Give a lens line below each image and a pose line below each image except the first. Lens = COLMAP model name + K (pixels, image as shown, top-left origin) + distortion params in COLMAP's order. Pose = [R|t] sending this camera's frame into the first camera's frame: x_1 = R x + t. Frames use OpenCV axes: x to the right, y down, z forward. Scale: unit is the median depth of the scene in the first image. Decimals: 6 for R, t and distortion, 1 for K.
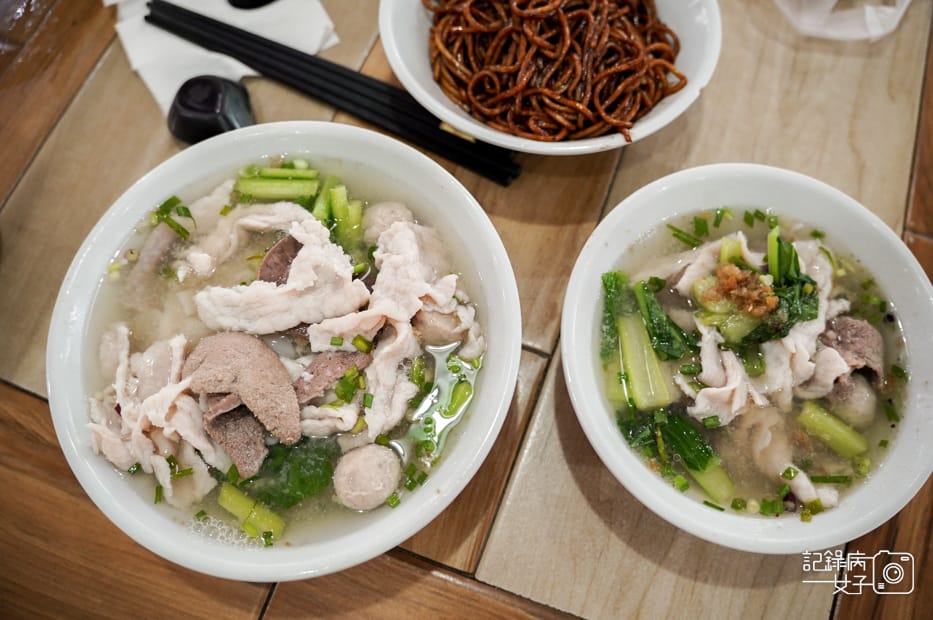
lens RADIAL K [[741.4, 0, 466.5], [0, 741.4, 310.0], [0, 0, 1]] dist [-0.199567, 0.118059]
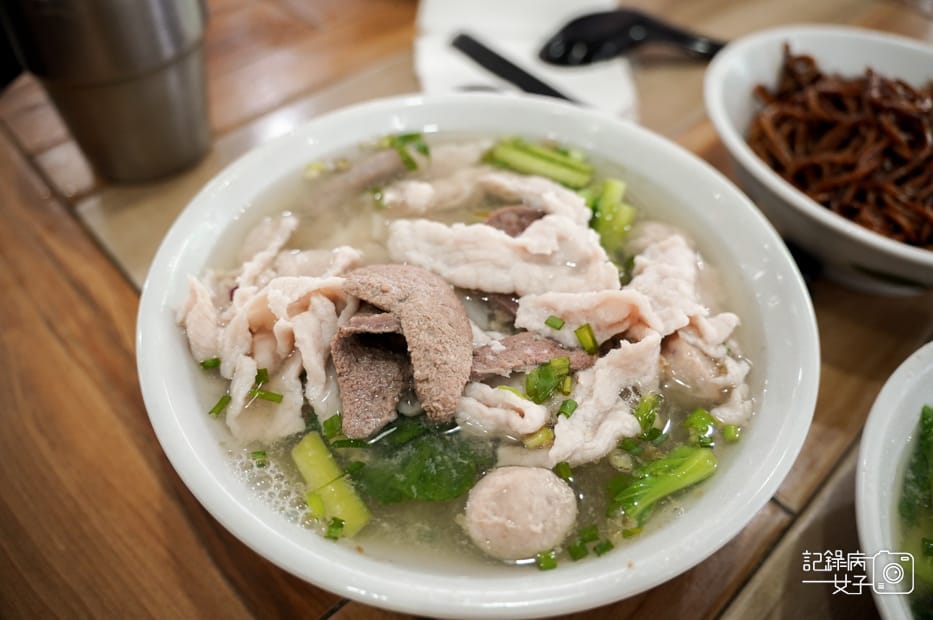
lens RADIAL K [[741.4, 0, 466.5], [0, 741.4, 310.0], [0, 0, 1]] dist [-0.199567, 0.118059]
pose [[0.899460, 0.351732, -0.259337, -0.073863], [-0.422819, 0.850422, -0.313060, 0.286228], [0.110432, 0.391237, 0.913640, 0.345362]]
